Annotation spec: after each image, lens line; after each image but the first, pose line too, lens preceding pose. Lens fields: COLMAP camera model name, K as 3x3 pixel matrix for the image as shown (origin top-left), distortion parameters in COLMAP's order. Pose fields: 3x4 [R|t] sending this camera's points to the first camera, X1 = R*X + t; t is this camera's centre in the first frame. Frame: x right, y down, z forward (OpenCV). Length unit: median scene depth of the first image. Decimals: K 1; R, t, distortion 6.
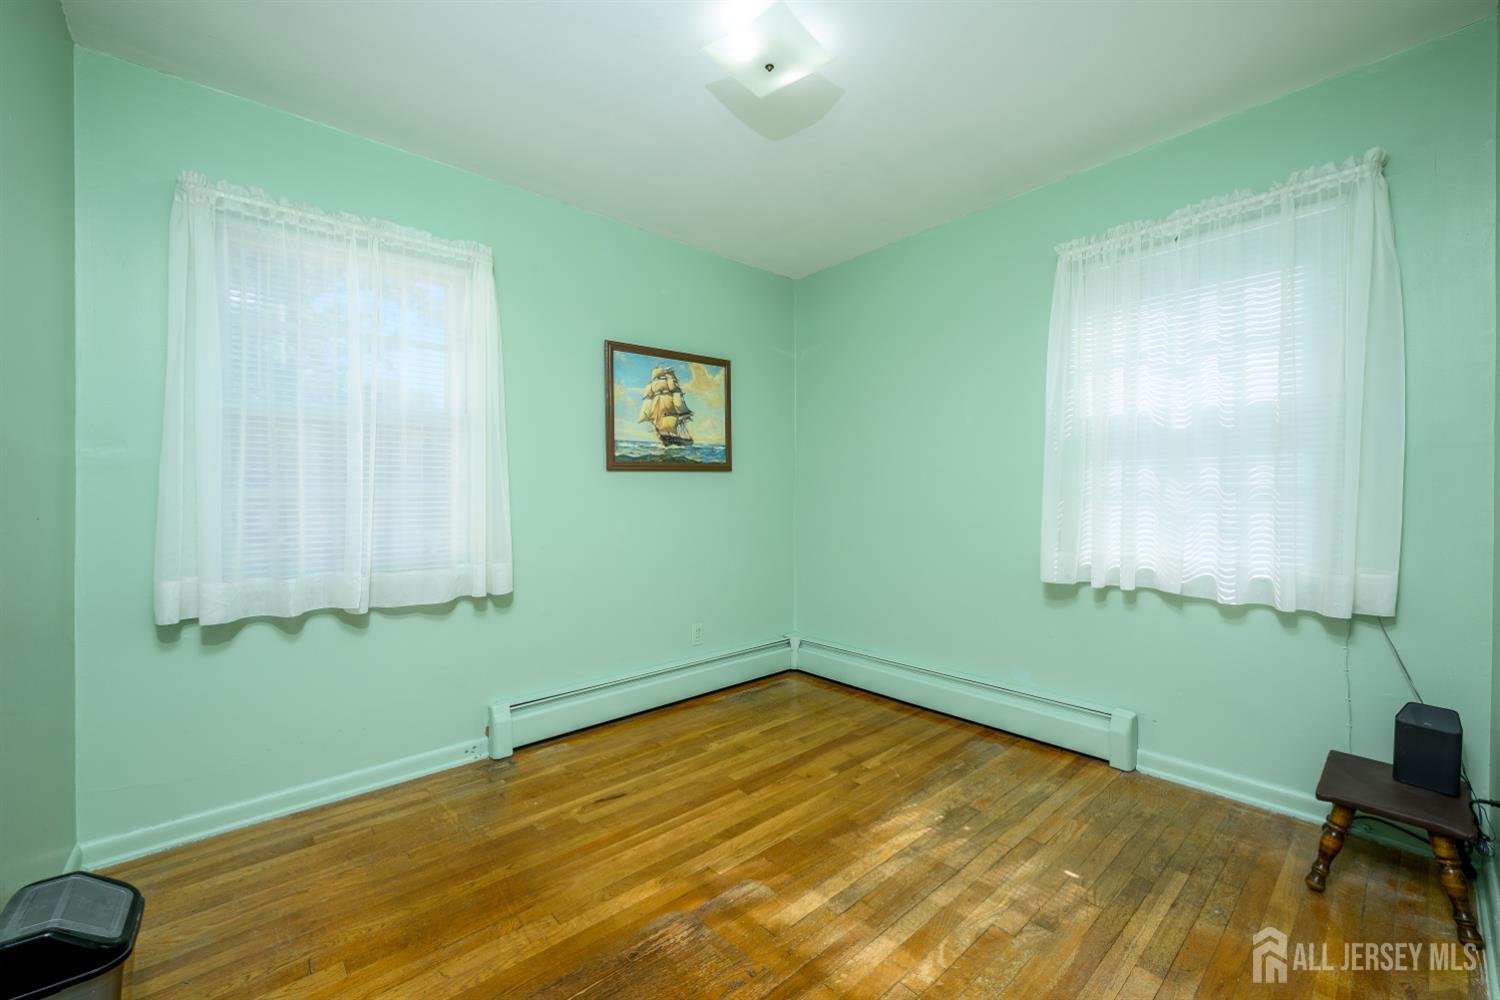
lens RADIAL K [[605.0, 0, 747.5], [0, 605.0, 495.5], [0, 0, 1]] dist [-0.014434, -0.000165]
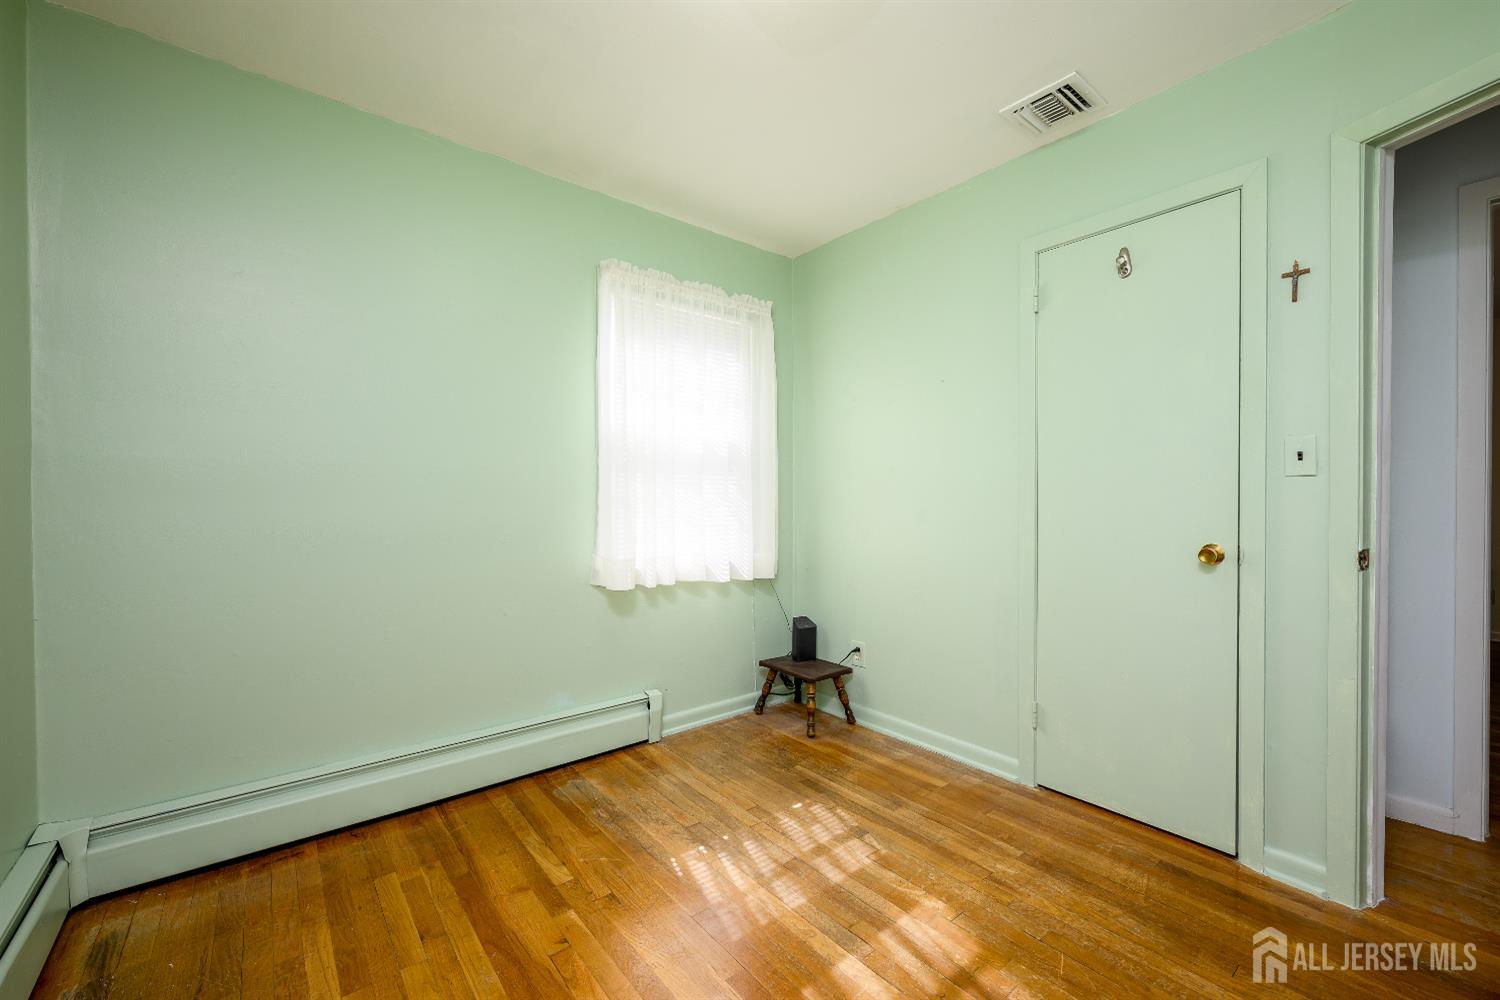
lens RADIAL K [[603.3, 0, 753.5], [0, 603.3, 507.4], [0, 0, 1]] dist [-0.001695, -0.000102]
pose [[0.031426, -0.008489, 0.999470, -0.603254], [0.004809, 0.999954, 0.008342, -0.005788], [-0.999495, 0.004544, 0.031465, 0.871815]]
